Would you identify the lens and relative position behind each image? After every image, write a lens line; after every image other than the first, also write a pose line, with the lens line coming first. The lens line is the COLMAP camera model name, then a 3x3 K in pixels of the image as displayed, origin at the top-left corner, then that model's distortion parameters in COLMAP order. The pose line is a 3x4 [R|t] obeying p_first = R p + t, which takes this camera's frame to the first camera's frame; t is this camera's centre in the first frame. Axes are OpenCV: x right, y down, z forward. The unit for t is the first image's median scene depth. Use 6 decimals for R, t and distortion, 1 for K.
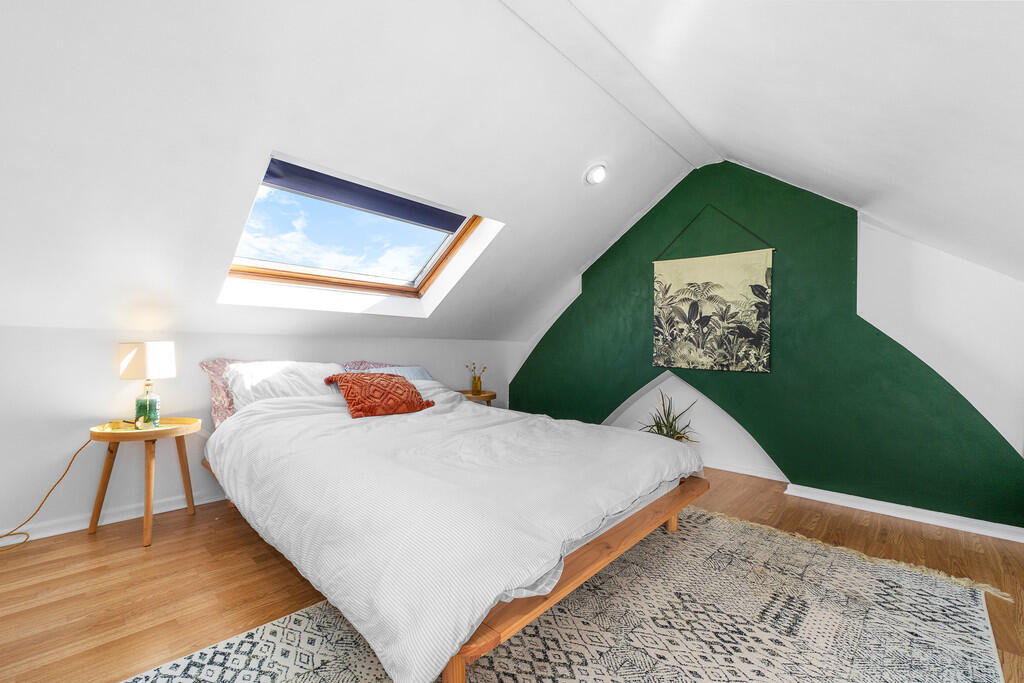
lens RADIAL K [[432.0, 0, 514.2], [0, 432.0, 336.8], [0, 0, 1]] dist [-0.004827, -0.000255]
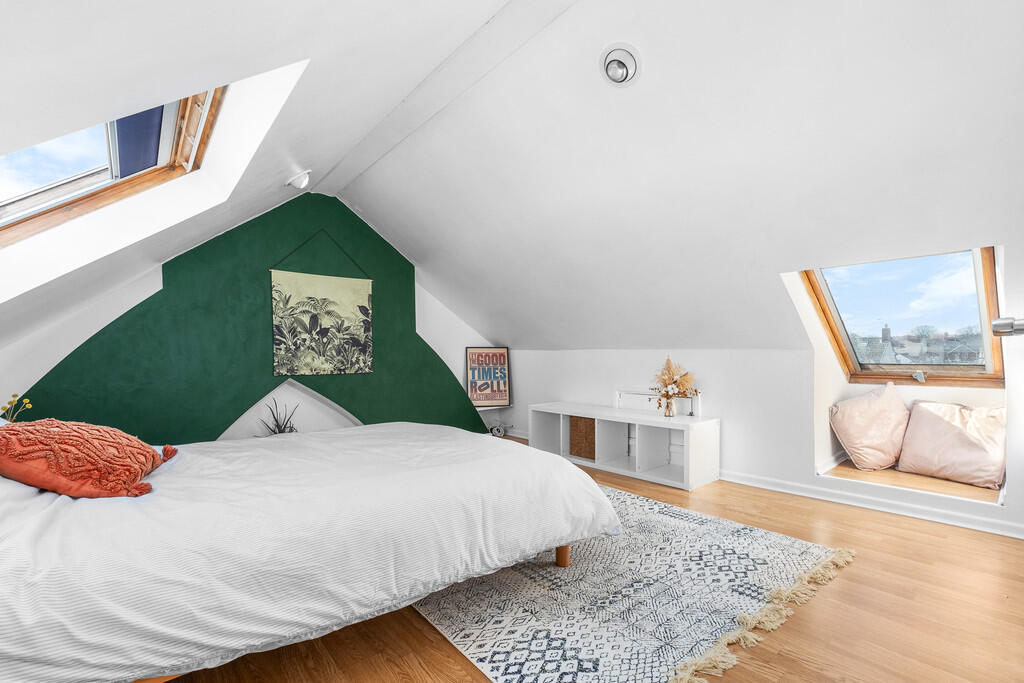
lens RADIAL K [[457.7, 0, 513.8], [0, 457.7, 346.5], [0, 0, 1]] dist [-0.007258, 0.001062]
pose [[0.136601, -0.004816, 0.990614, -0.684621], [-0.001793, 0.999985, 0.005109, -0.005795], [-0.990625, -0.002474, 0.136590, 0.334950]]
